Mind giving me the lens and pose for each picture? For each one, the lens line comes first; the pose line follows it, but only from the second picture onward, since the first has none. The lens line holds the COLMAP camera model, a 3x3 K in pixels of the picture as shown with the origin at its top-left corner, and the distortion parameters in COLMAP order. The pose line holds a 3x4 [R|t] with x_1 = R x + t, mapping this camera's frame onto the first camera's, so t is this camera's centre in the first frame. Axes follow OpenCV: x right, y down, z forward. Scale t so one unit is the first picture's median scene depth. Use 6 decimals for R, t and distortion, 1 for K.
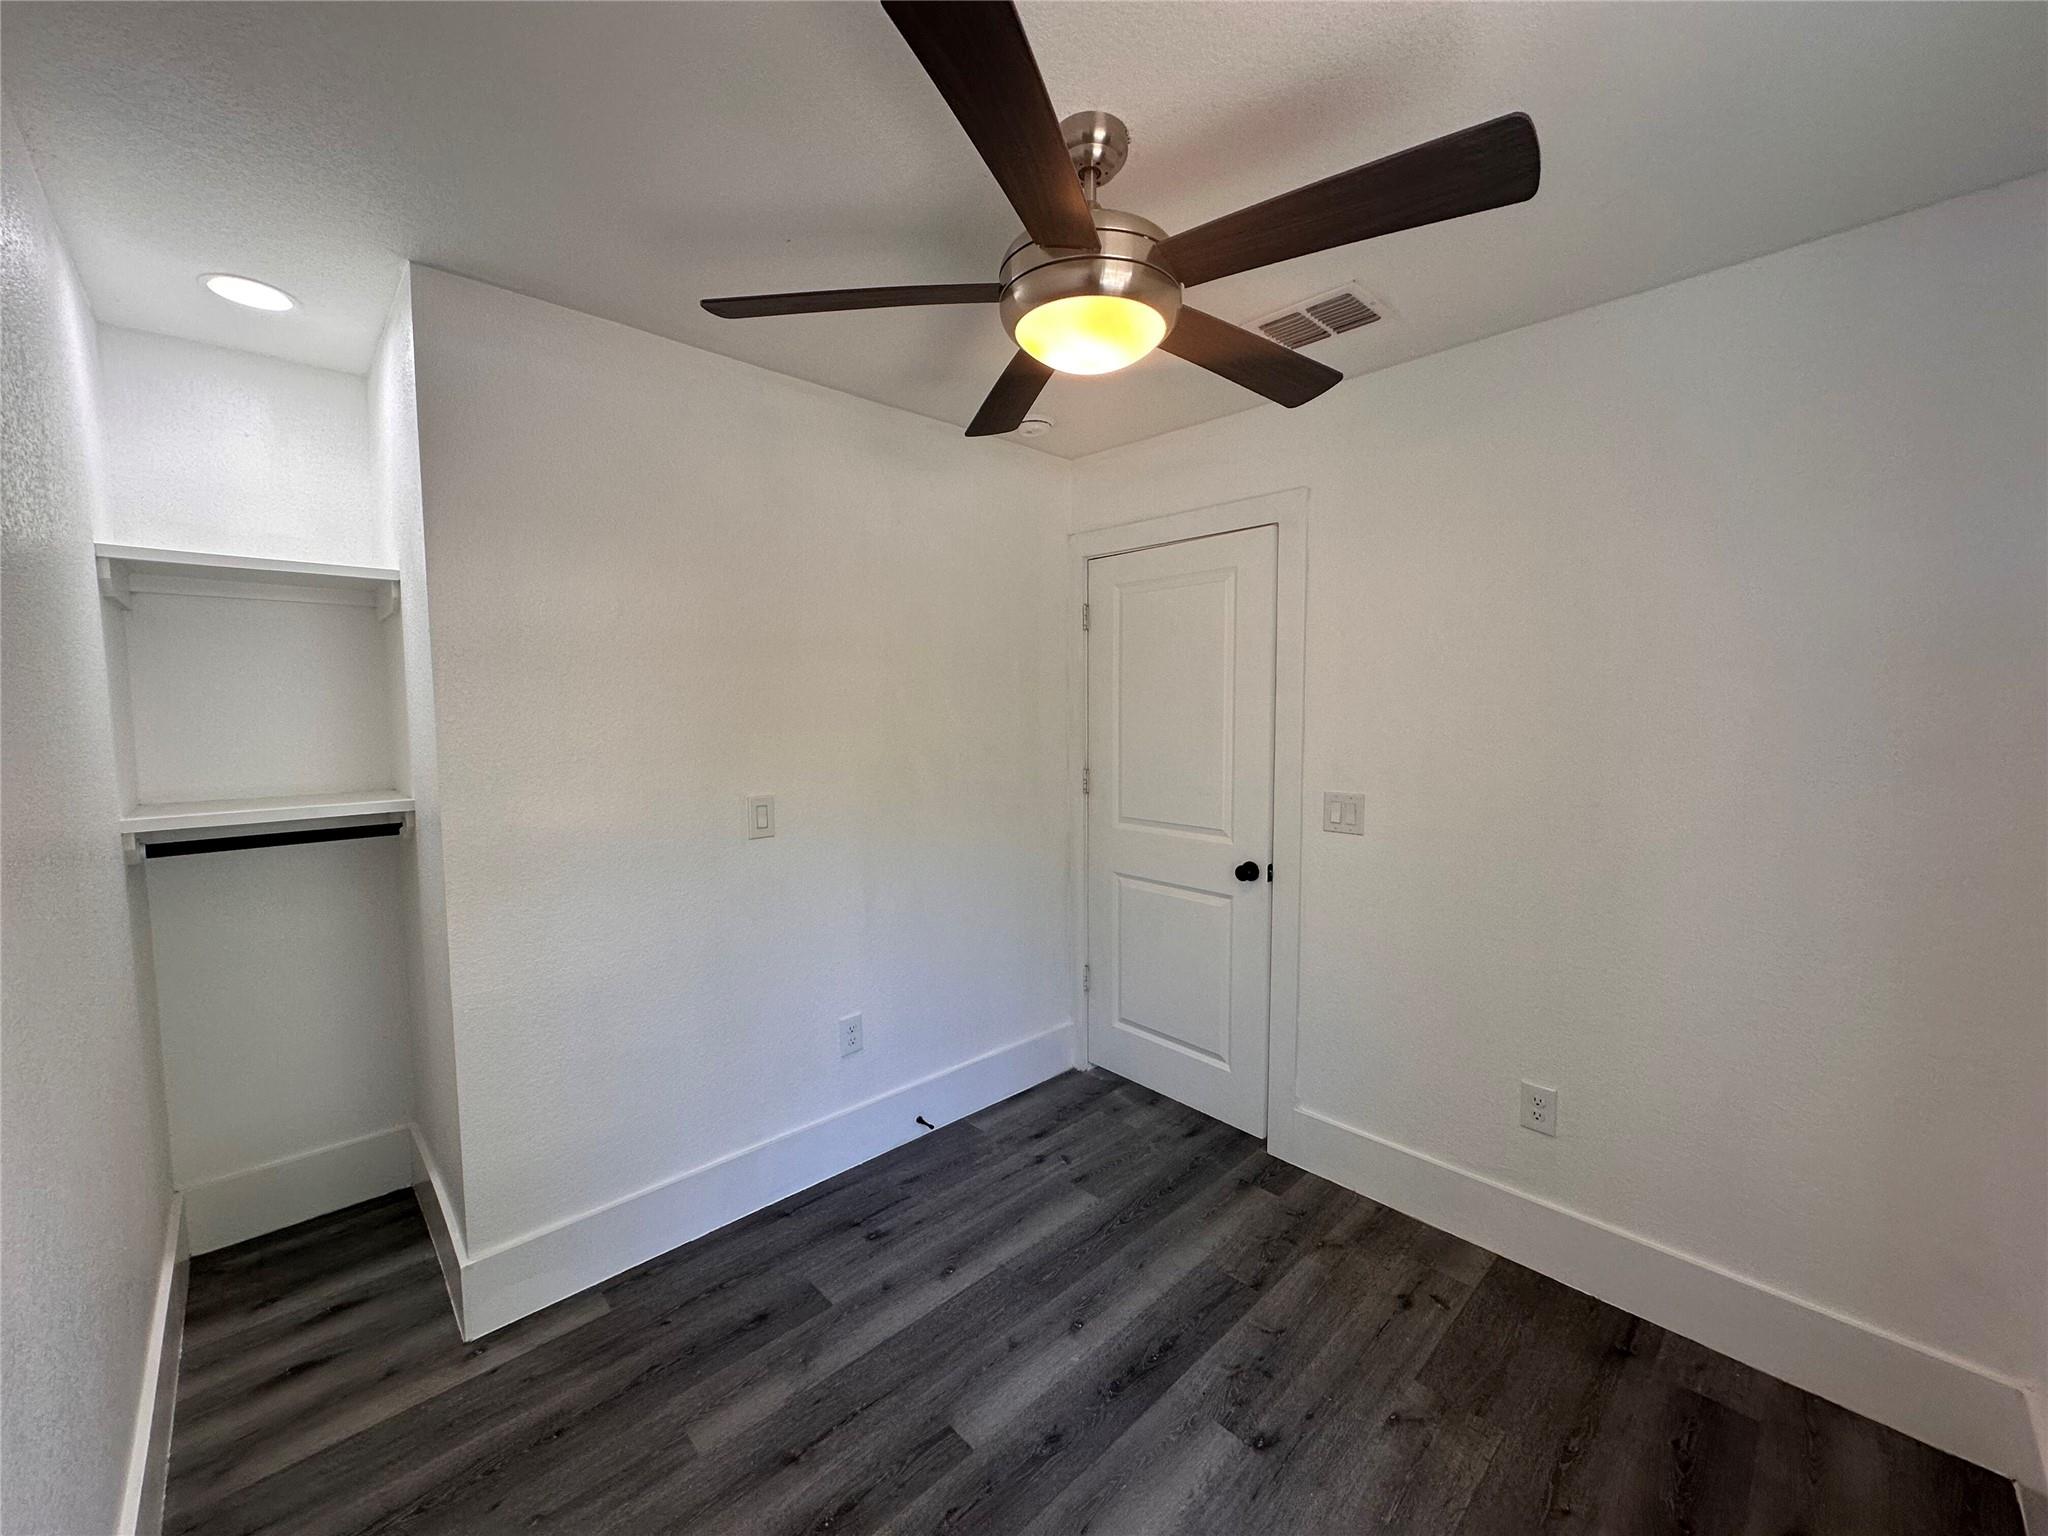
lens RADIAL K [[816.2, 0, 1022.4], [0, 816.2, 766.4], [0, 0, 1]] dist [-0.001622, 0.000311]
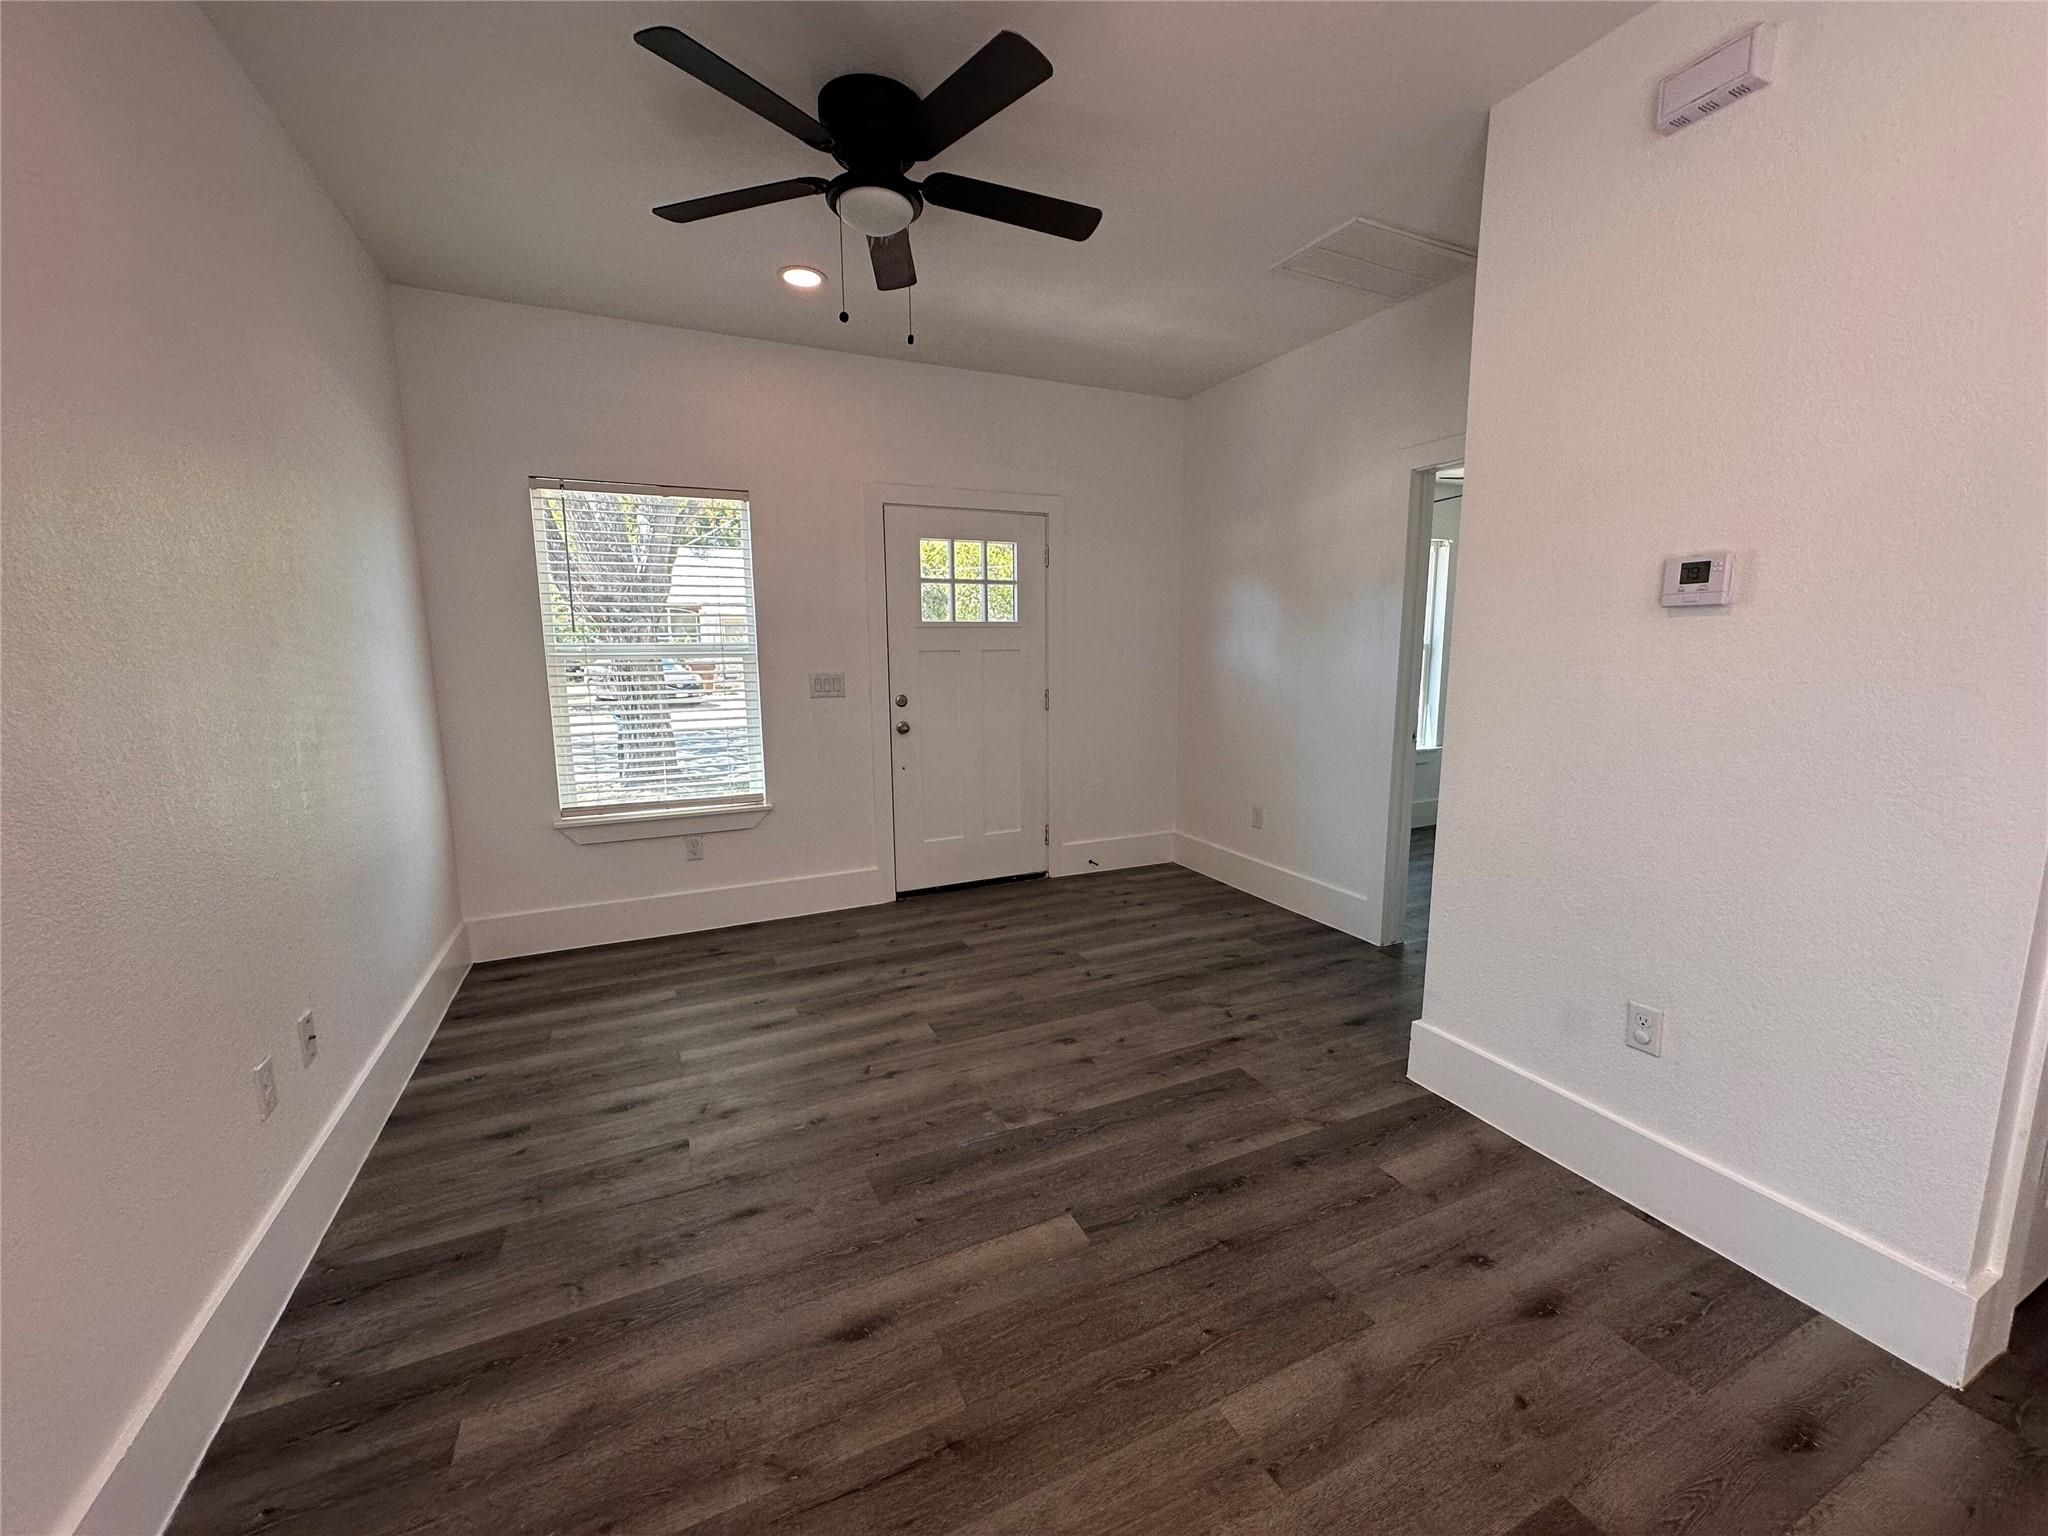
lens RADIAL K [[816.2, 0, 1022.4], [0, 816.2, 766.4], [0, 0, 1]] dist [-0.001622, 0.000311]
pose [[-0.948361, -0.039285, 0.314750, -0.270656], [0.031407, 0.975795, 0.216422, -0.116633], [-0.315634, 0.215132, -0.924172, 2.464031]]
